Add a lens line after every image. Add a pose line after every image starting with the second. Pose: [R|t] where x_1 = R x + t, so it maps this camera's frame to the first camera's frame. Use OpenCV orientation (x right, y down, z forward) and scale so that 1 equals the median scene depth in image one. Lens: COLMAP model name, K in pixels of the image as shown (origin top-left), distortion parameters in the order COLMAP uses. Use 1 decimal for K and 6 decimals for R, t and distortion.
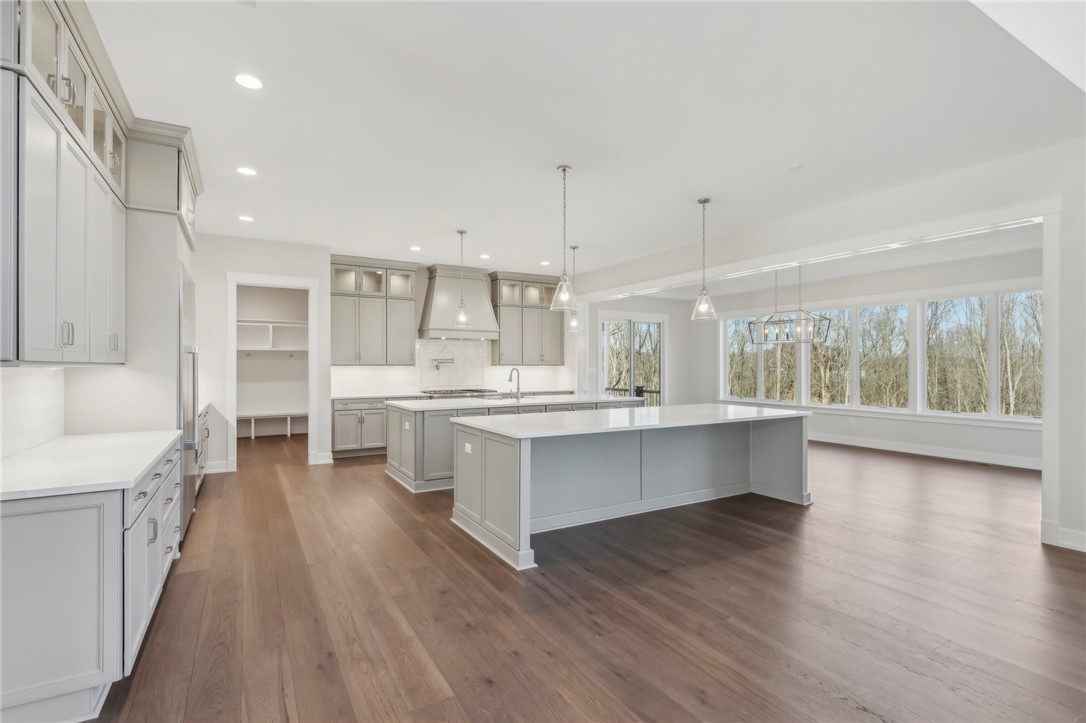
lens RADIAL K [[516.2, 0, 537.7], [0, 516.2, 364.8], [0, 0, 1]] dist [0.004207, -0.000486]
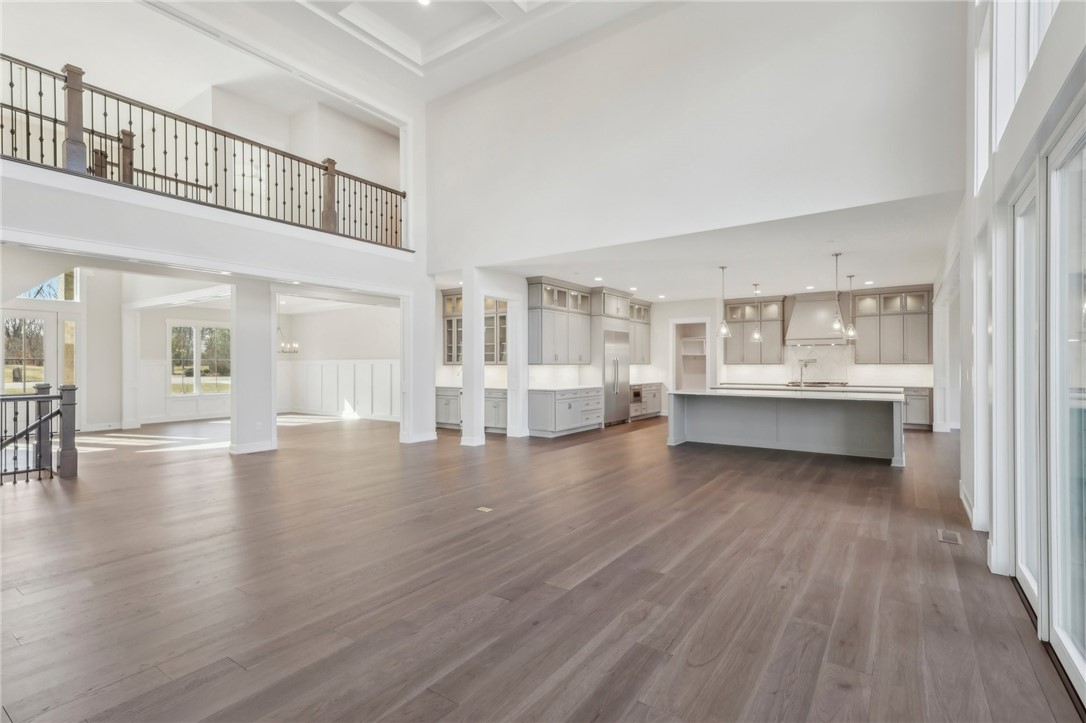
lens RADIAL K [[516.2, 0, 535.5], [0, 516.2, 361.8], [0, 0, 1]] dist [0.004207, -0.000486]
pose [[0.430073, -0.006479, -0.902771, 0.815400], [0.001074, 0.999977, -0.006665, 0.004906], [0.902793, 0.001897, 0.430070, -0.295206]]
